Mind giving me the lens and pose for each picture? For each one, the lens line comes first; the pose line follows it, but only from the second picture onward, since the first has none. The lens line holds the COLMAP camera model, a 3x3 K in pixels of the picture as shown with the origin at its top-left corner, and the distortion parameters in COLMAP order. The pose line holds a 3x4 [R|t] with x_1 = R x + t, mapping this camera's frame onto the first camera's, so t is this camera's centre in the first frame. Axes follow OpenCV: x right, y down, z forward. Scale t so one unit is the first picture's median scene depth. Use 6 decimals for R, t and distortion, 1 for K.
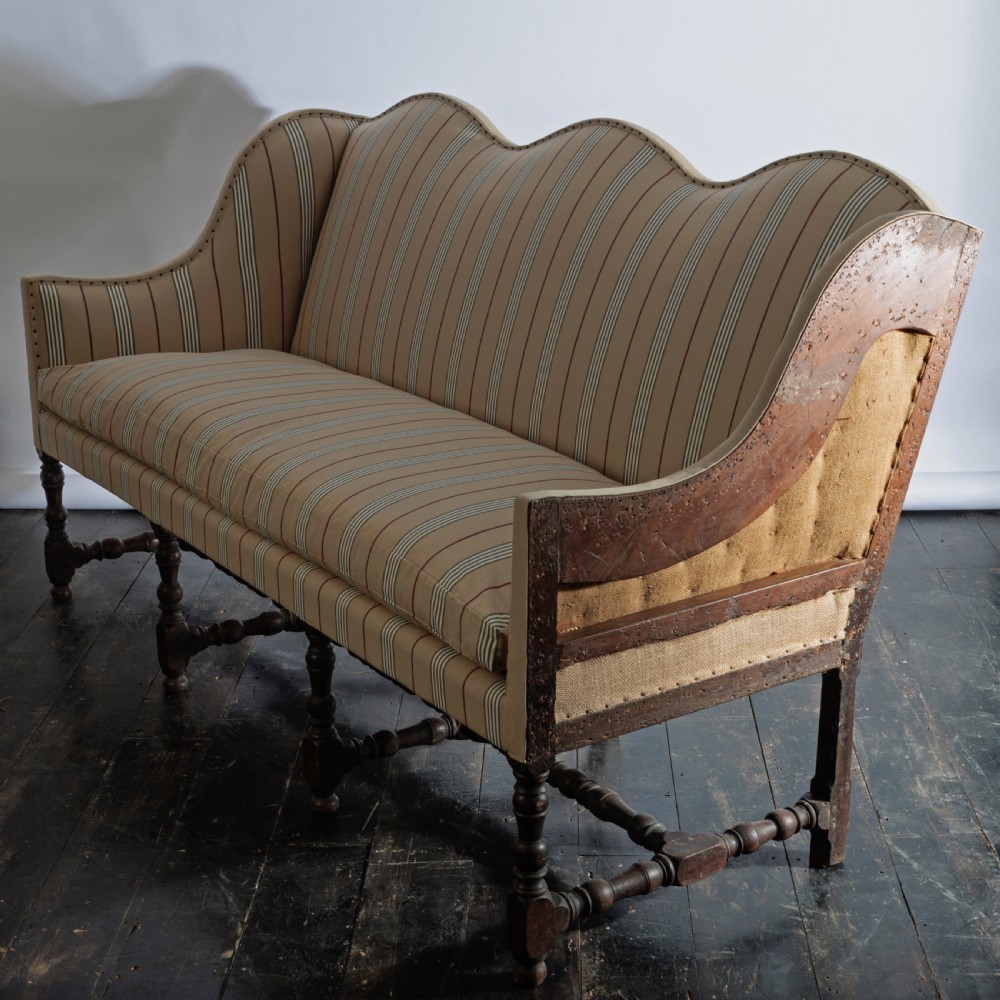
lens RADIAL K [[1836.6, 0, 540.8], [0, 1836.6, 538.0], [0, 0, 1]] dist [0.010299, -0.141506]
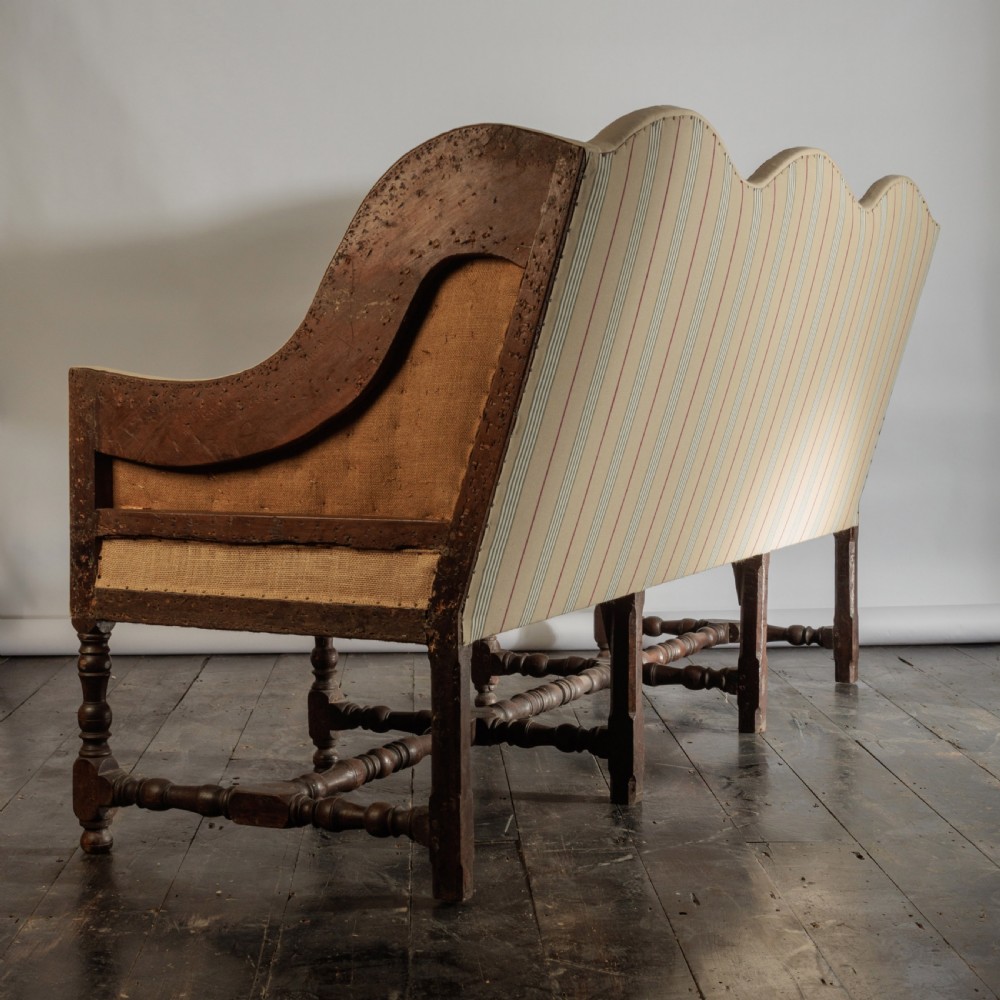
lens RADIAL K [[1821.5, 0, 467.8], [0, 1821.5, 466.1], [0, 0, 1]] dist [0.003875, -0.068336]
pose [[0.465127, 0.047145, -0.883988, 0.922431], [-0.271710, 0.957984, -0.091874, 0.062305], [0.842514, 0.282922, 0.458394, 0.585493]]
